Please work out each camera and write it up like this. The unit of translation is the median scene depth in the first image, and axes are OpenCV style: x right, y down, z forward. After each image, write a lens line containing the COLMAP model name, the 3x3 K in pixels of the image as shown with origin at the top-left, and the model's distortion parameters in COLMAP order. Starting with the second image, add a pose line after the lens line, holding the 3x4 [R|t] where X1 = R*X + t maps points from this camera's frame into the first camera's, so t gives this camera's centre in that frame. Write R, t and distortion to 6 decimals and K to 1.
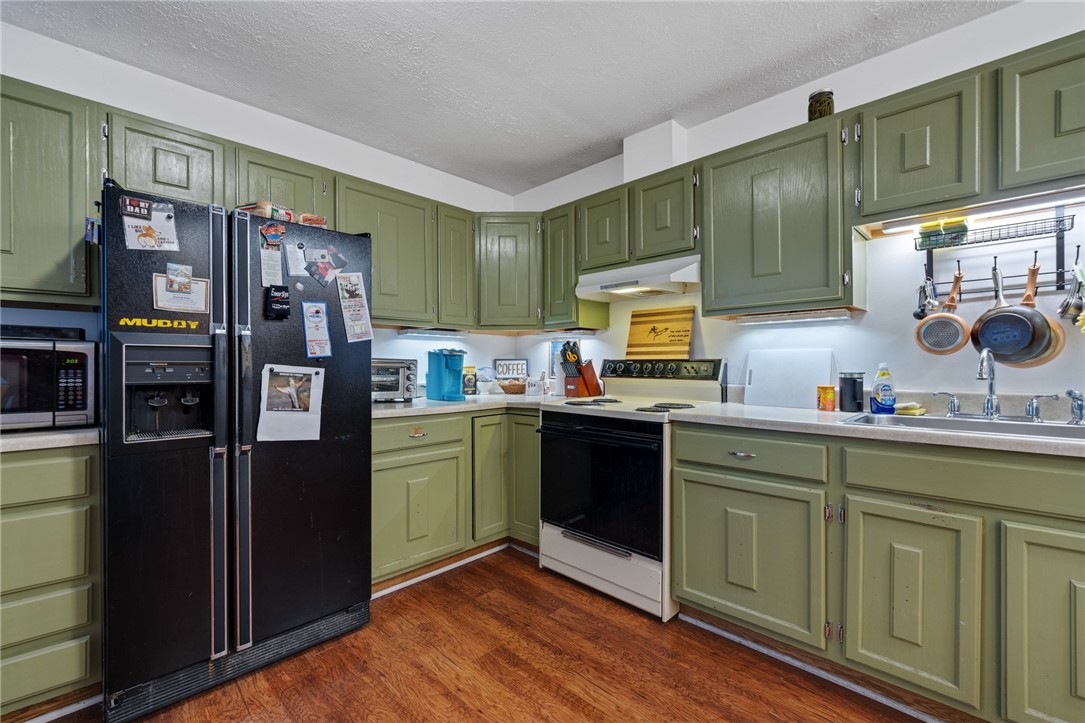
lens RADIAL K [[461.1, 0, 545.3], [0, 461.1, 363.2], [0, 0, 1]] dist [-0.003139, 0.000426]
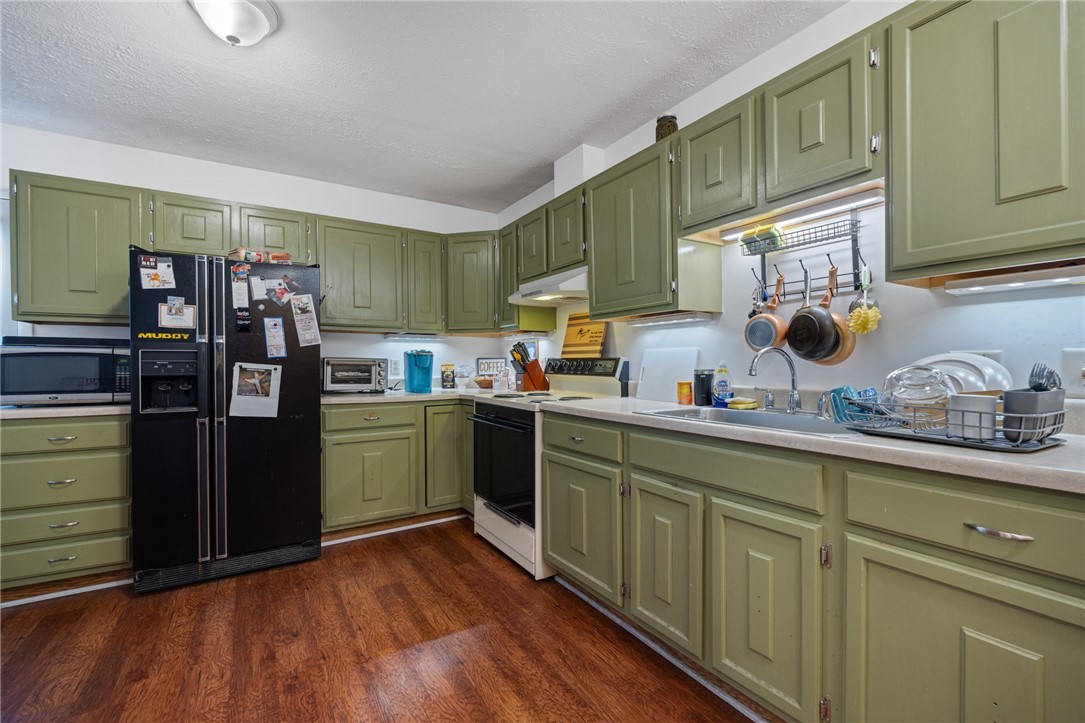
lens RADIAL K [[461.1, 0, 537.6], [0, 461.1, 363.6], [0, 0, 1]] dist [-0.003139, 0.000426]
pose [[0.972494, -0.000786, -0.232925, 0.594311], [0.001770, 0.999990, 0.004015, 0.000964], [0.232919, -0.004317, 0.972486, -0.162954]]
